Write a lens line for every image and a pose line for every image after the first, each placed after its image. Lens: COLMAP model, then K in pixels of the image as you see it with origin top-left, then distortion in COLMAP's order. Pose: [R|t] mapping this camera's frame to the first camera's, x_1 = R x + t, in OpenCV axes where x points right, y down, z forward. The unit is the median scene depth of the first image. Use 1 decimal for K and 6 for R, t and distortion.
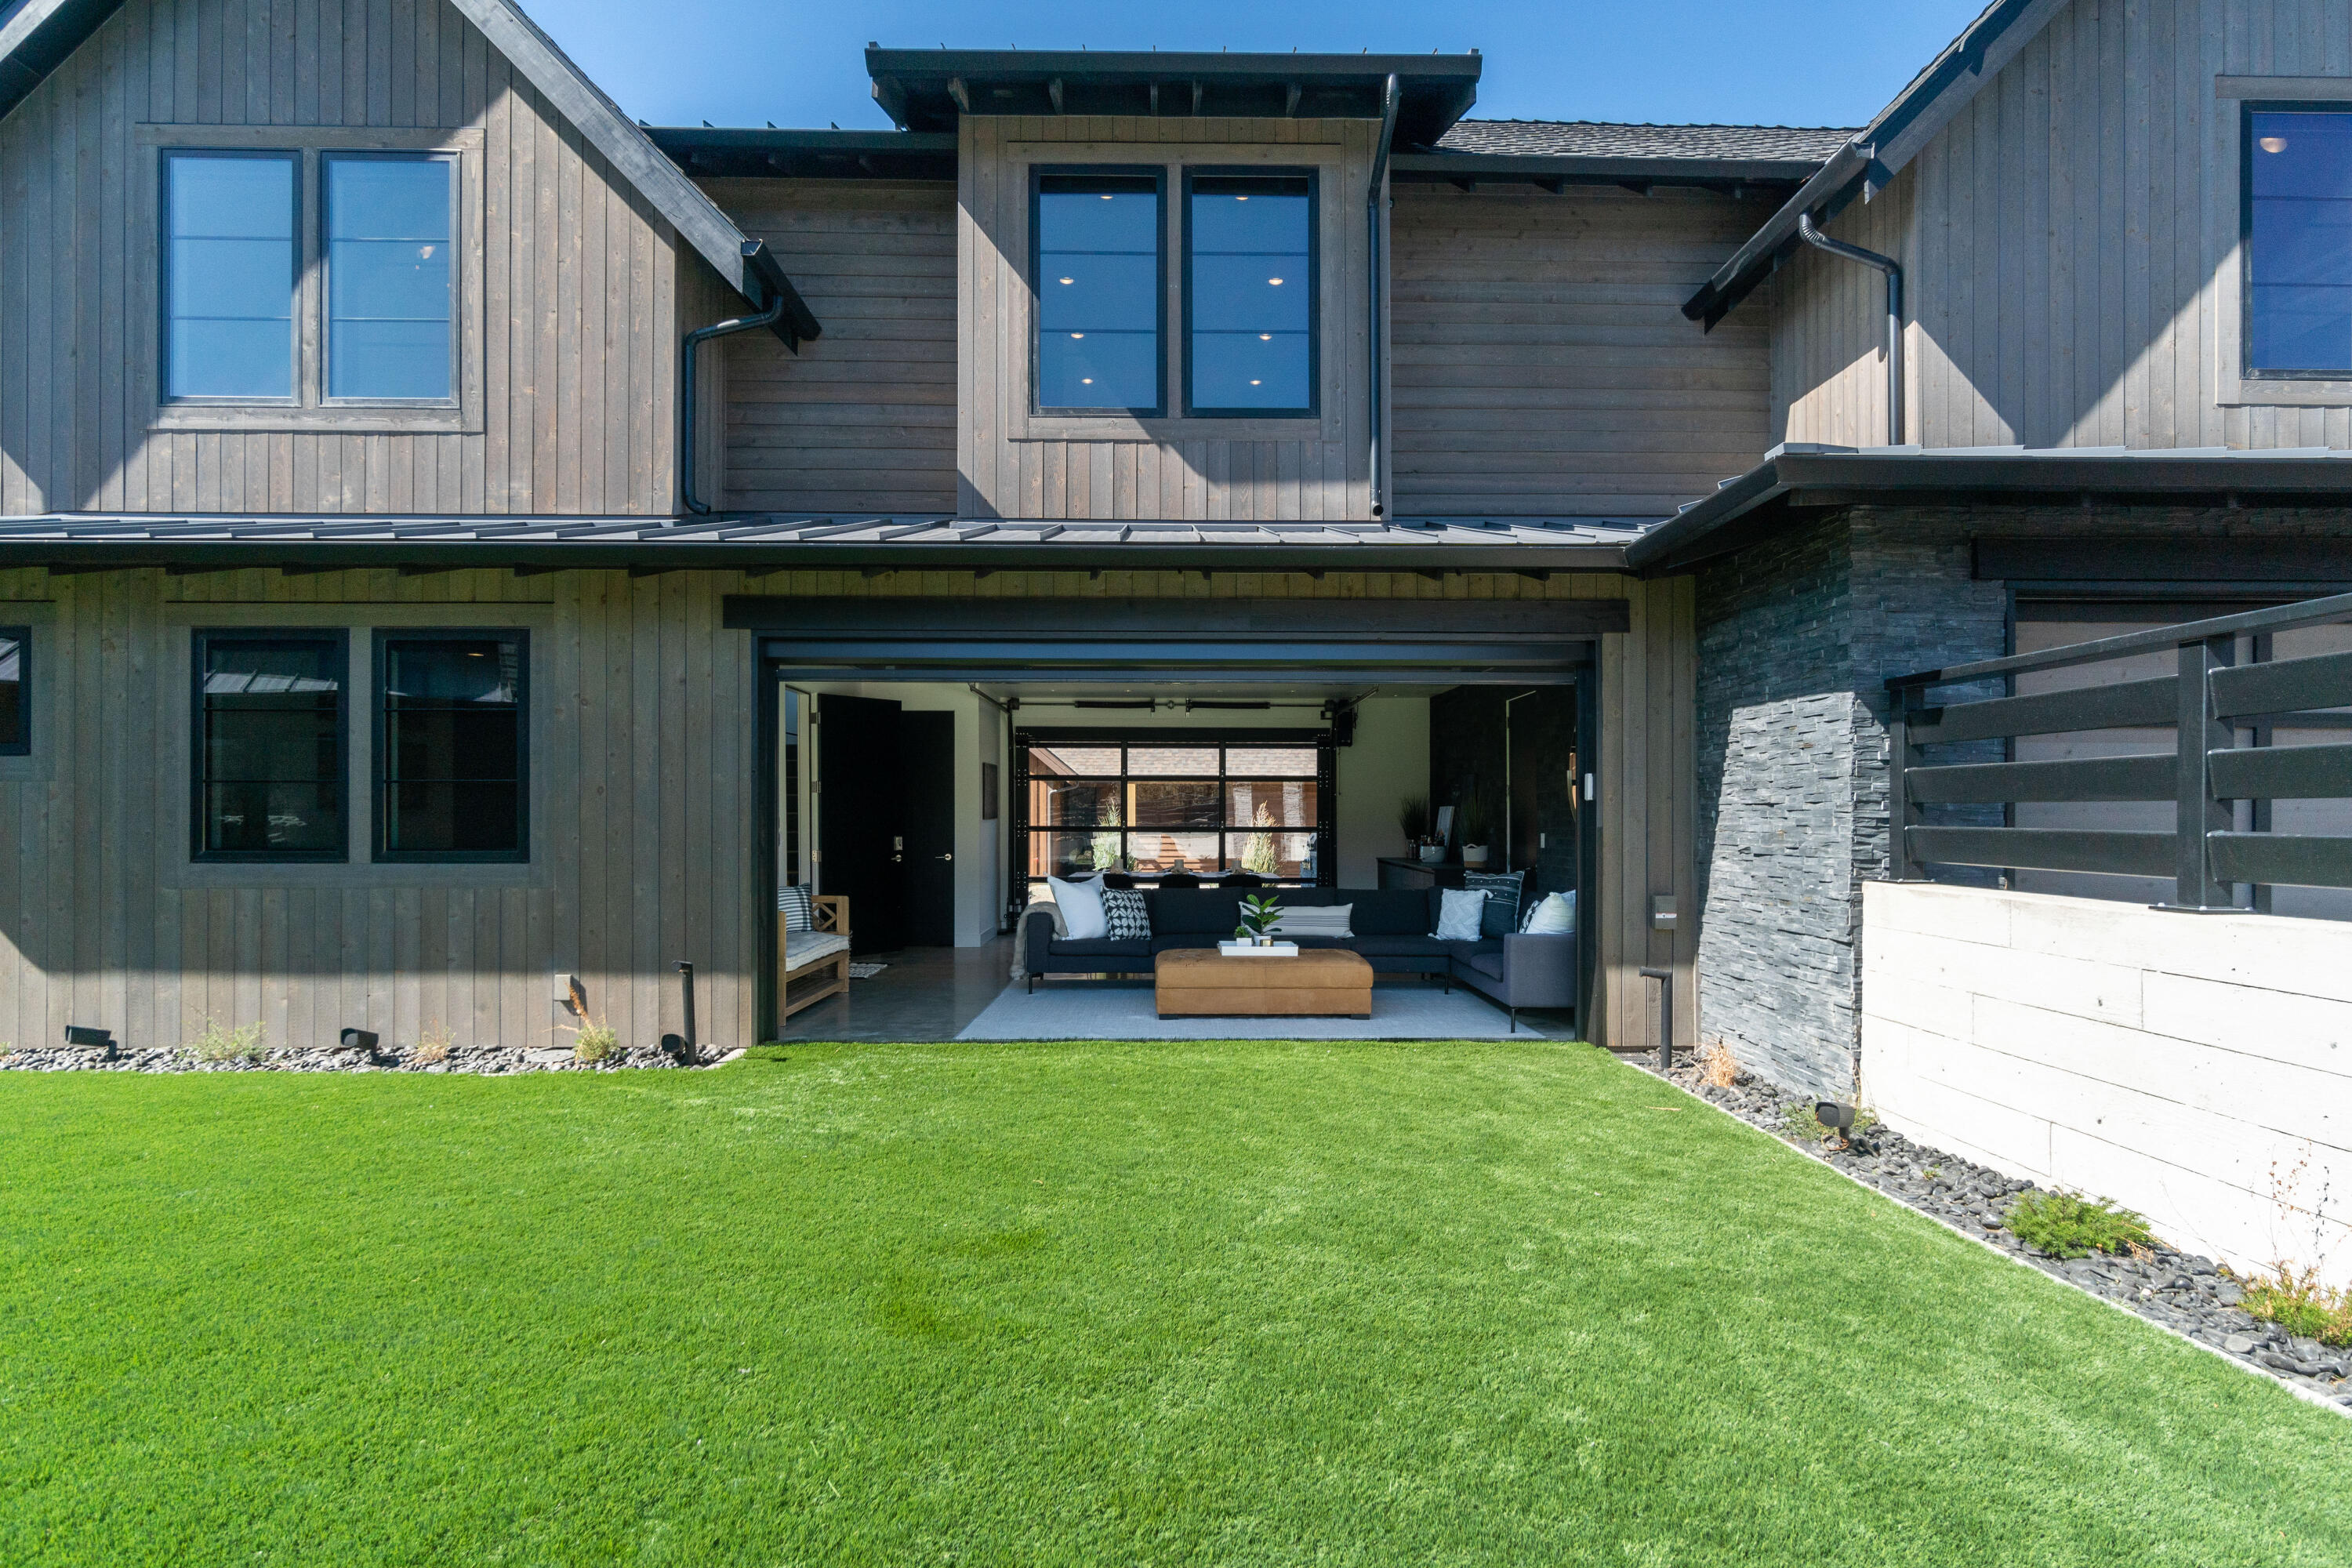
lens RADIAL K [[1224.2, 0, 1176.7], [0, 1224.2, 791.5], [0, 0, 1]] dist [0.000017, -0.000040]
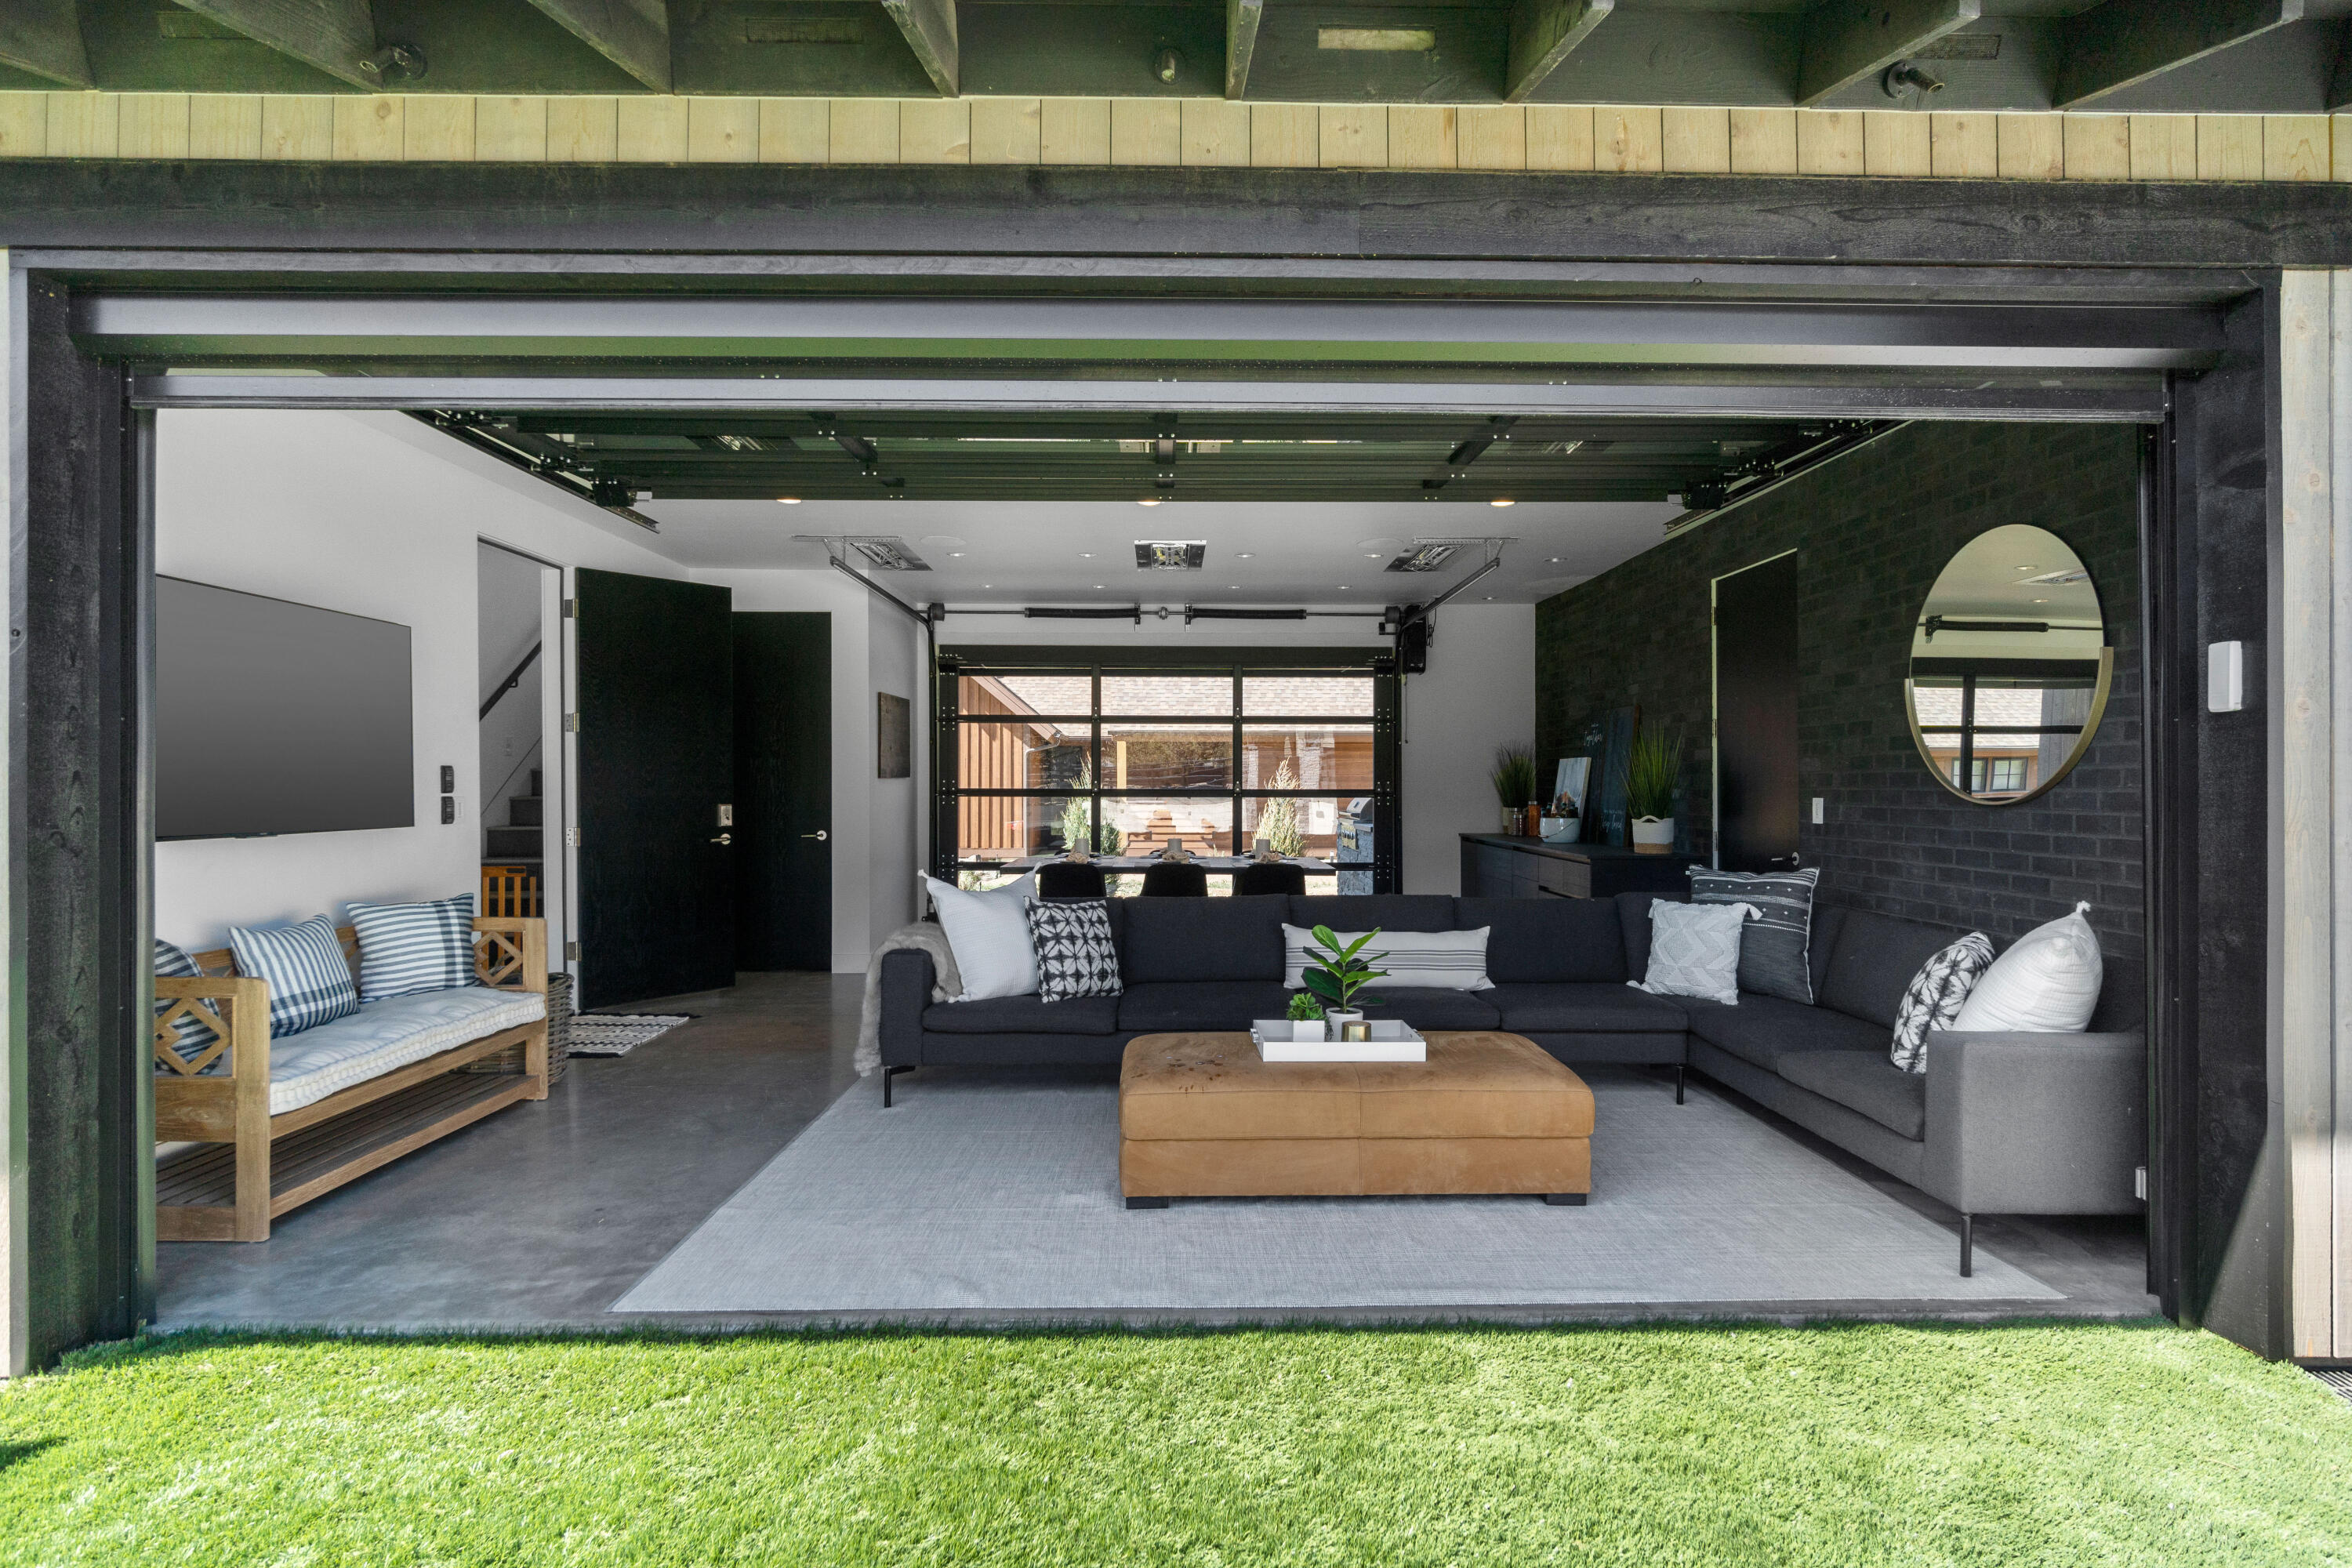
lens RADIAL K [[1224.2, 0, 1176.4], [0, 1224.2, 780.1], [0, 0, 1]] dist [0.000017, -0.000040]
pose [[0.999999, -0.001068, 0.000391, 0.002706], [0.001061, 0.999824, 0.018741, 0.012047], [-0.000411, -0.018740, 0.999824, 0.348991]]
